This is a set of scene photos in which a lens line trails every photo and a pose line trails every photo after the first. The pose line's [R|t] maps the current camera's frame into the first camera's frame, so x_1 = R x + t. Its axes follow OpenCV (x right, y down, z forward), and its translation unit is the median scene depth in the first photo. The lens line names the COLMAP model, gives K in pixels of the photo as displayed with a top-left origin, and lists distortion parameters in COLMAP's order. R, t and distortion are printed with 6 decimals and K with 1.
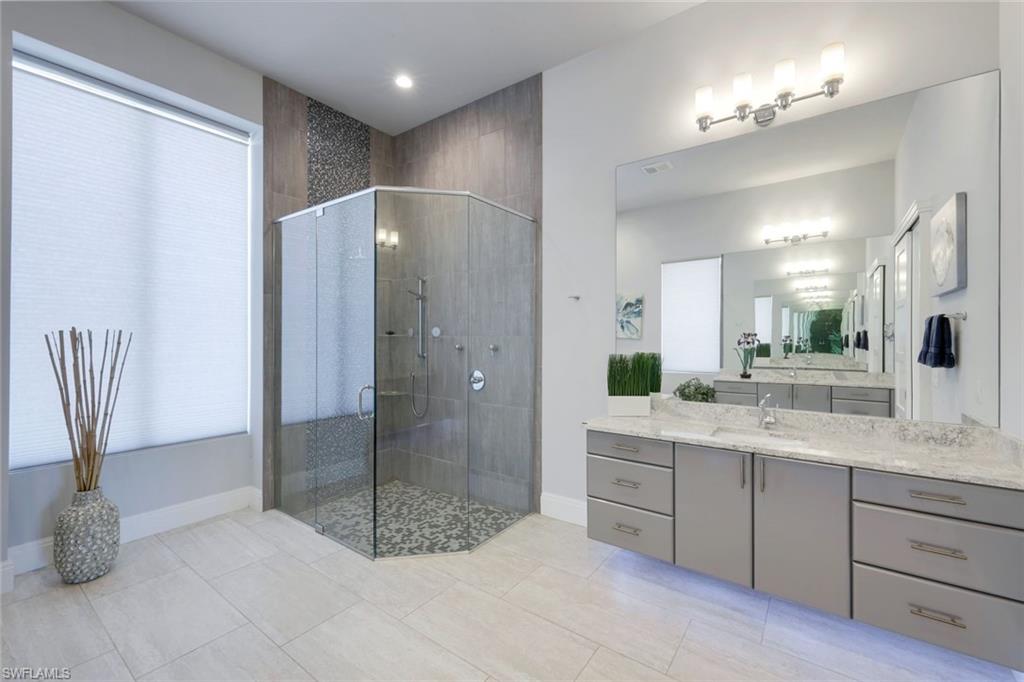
lens RADIAL K [[411.6, 0, 538.6], [0, 411.6, 341.5], [0, 0, 1]] dist [-0.011517, -0.000034]
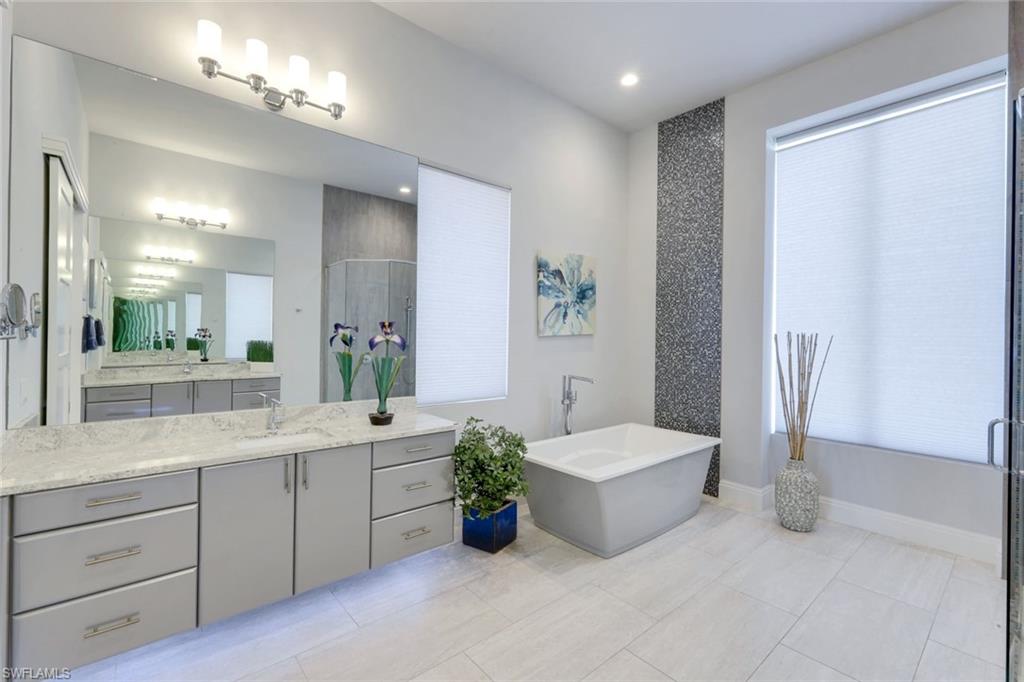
lens RADIAL K [[436.5, 0, 510.4], [0, 436.5, 338.8], [0, 0, 1]] dist [0.000488, 0.000045]
pose [[0.257513, 0.003444, 0.966269, -0.284996], [-0.006853, 0.999975, -0.001738, 0.000606], [-0.966250, -0.006174, 0.257531, 0.208320]]
